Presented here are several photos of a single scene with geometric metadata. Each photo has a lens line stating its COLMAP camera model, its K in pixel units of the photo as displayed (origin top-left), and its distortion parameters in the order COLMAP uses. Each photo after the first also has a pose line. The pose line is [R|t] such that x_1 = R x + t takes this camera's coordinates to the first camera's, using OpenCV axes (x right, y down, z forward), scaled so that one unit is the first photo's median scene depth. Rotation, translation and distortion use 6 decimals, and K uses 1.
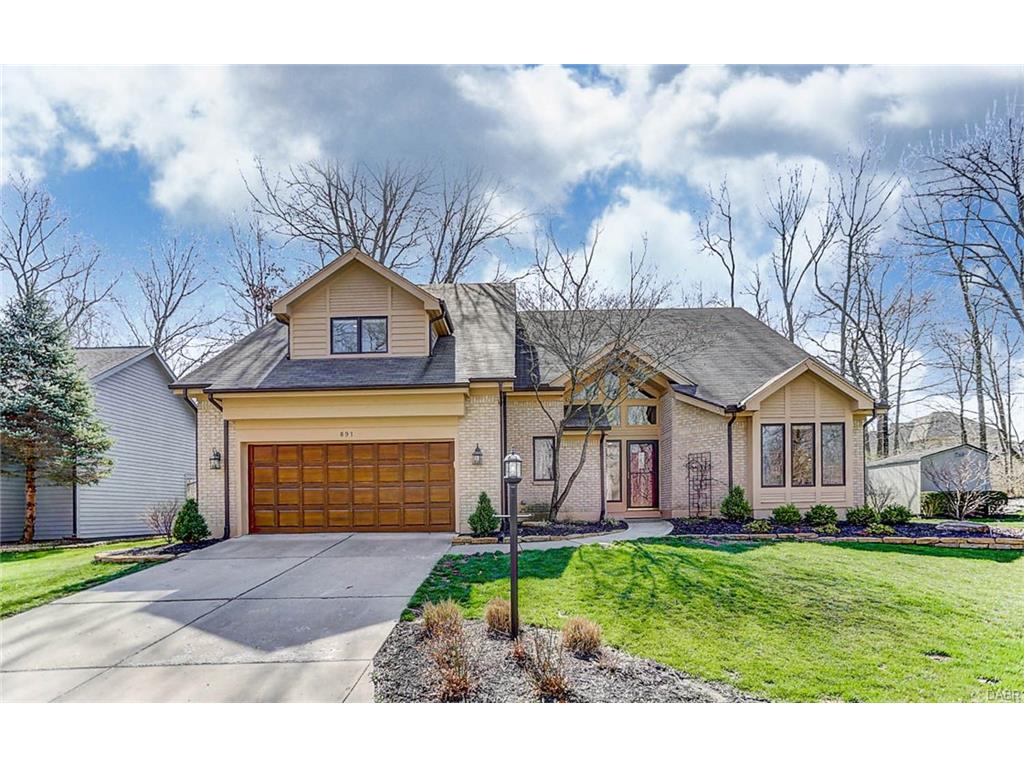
lens RADIAL K [[497.1, 0, 522.3], [0, 497.1, 515.2], [0, 0, 1]] dist [-0.000783, 0.000148]
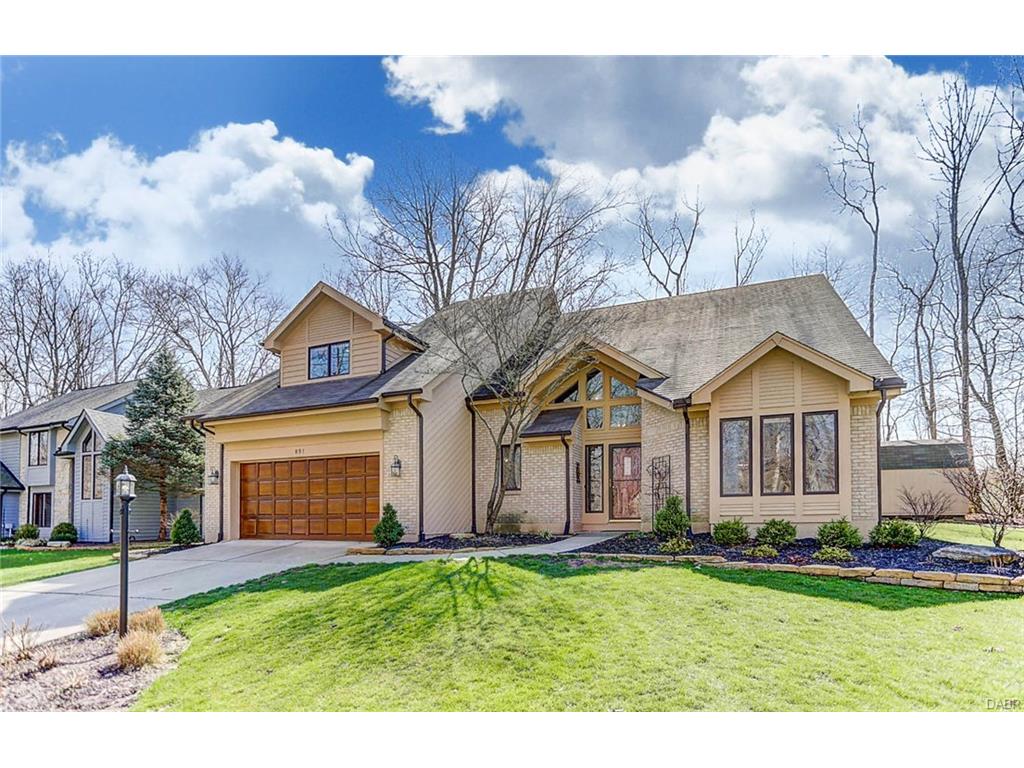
lens RADIAL K [[497.1, 0, 522.3], [0, 497.1, 515.2], [0, 0, 1]] dist [-0.000783, 0.000148]
pose [[0.937696, 0.007175, -0.347383, 0.471901], [-0.011315, 0.999887, -0.009888, -0.014212], [0.347272, 0.013202, 0.937671, 0.127220]]
